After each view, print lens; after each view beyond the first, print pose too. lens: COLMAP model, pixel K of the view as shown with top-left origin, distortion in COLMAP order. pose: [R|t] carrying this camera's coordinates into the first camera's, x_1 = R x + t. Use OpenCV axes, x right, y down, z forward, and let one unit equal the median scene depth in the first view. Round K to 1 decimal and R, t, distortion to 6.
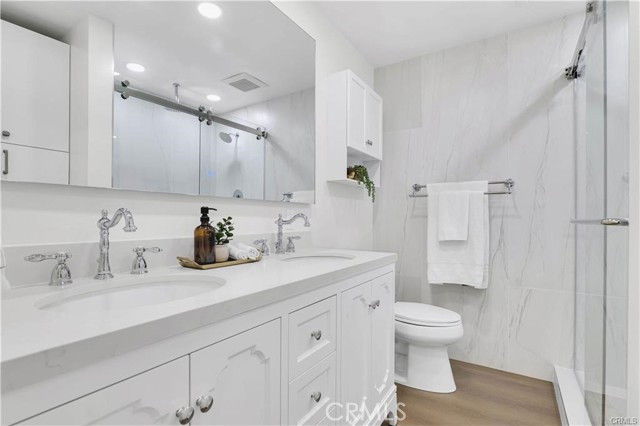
lens RADIAL K [[307.6, 0, 320.6], [0, 307.6, 217.2], [0, 0, 1]] dist [-0.019108, 0.001960]
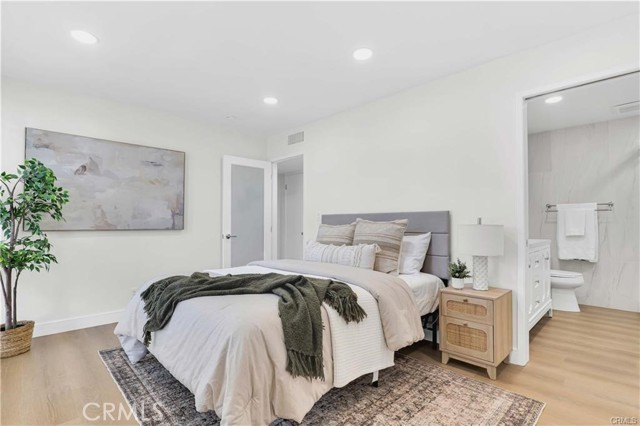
lens RADIAL K [[307.6, 0, 315.8], [0, 307.6, 215.1], [0, 0, 1]] dist [-0.019108, 0.001960]
pose [[0.969191, -0.008483, -0.246162, -0.633220], [0.004125, 0.999826, -0.018215, -0.021789], [0.246274, 0.016639, 0.969057, -1.164042]]
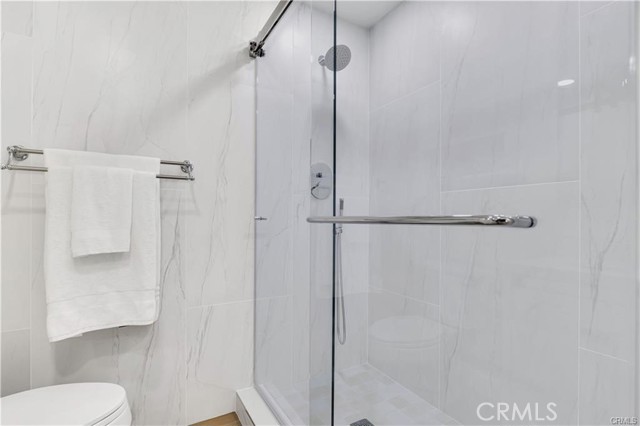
lens RADIAL K [[307.6, 0, 317.3], [0, 307.6, 216.6], [0, 0, 1]] dist [-0.019108, 0.001960]
pose [[0.455046, -0.000891, 0.890467, 0.110241], [-0.010767, 0.999921, 0.006503, -0.000741], [-0.890403, -0.012547, 0.455000, 0.390024]]
